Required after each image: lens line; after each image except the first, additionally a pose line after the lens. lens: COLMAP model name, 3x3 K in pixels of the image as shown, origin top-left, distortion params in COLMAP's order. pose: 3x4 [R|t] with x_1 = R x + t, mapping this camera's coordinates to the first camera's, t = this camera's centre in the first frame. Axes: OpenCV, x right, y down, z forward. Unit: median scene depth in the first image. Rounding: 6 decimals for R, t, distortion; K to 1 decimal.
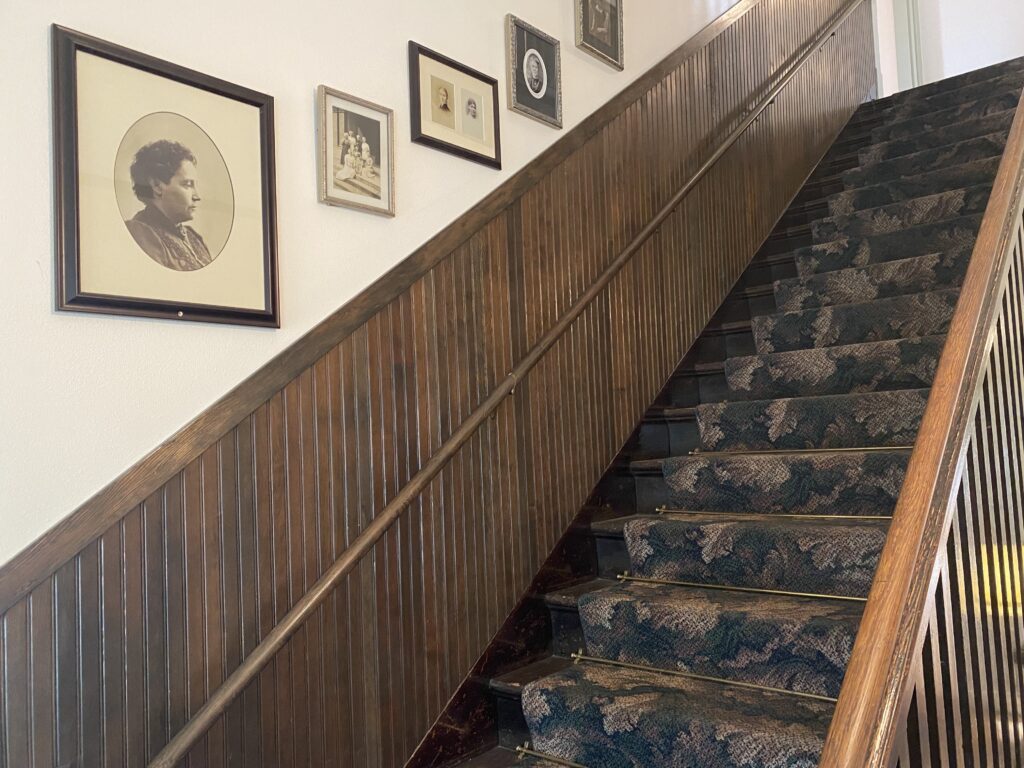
lens RADIAL K [[782.5, 0, 514.7], [0, 782.5, 388.6], [0, 0, 1]] dist [0.008279, -0.007563]
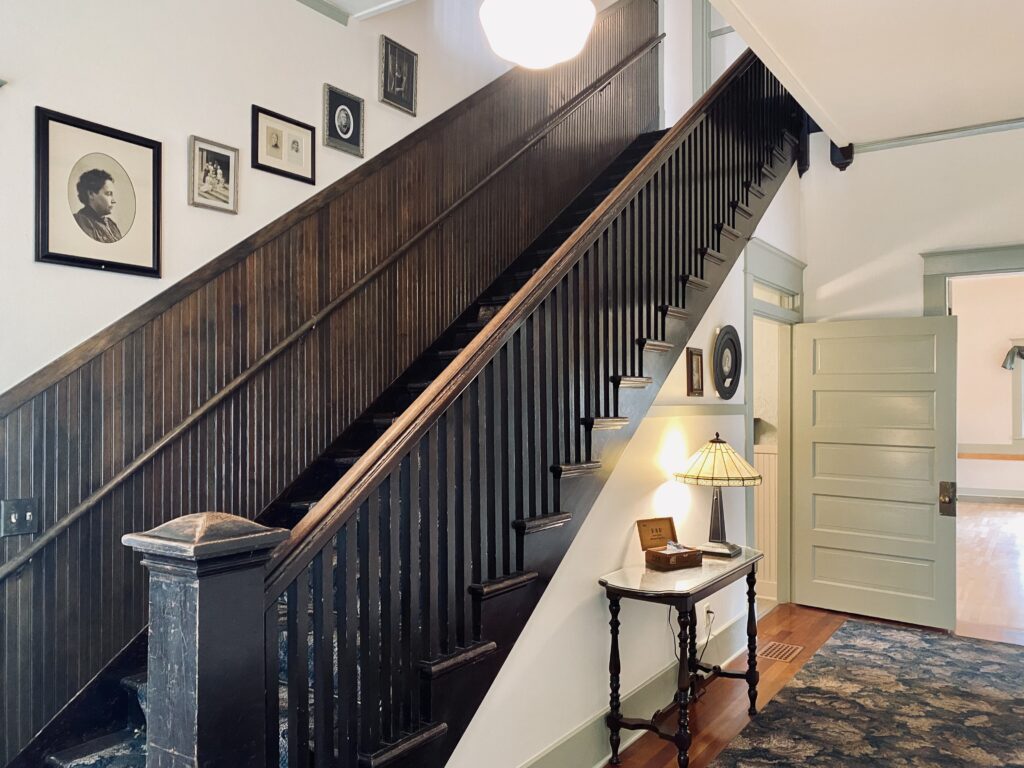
lens RADIAL K [[782.5, 0, 509.5], [0, 782.5, 379.9], [0, 0, 1]] dist [0.008279, -0.007563]
pose [[0.992406, 0.036617, 0.117425, 0.242856], [-0.038863, 0.999102, 0.016896, 0.079240], [-0.116701, -0.021331, 0.992938, -0.734687]]
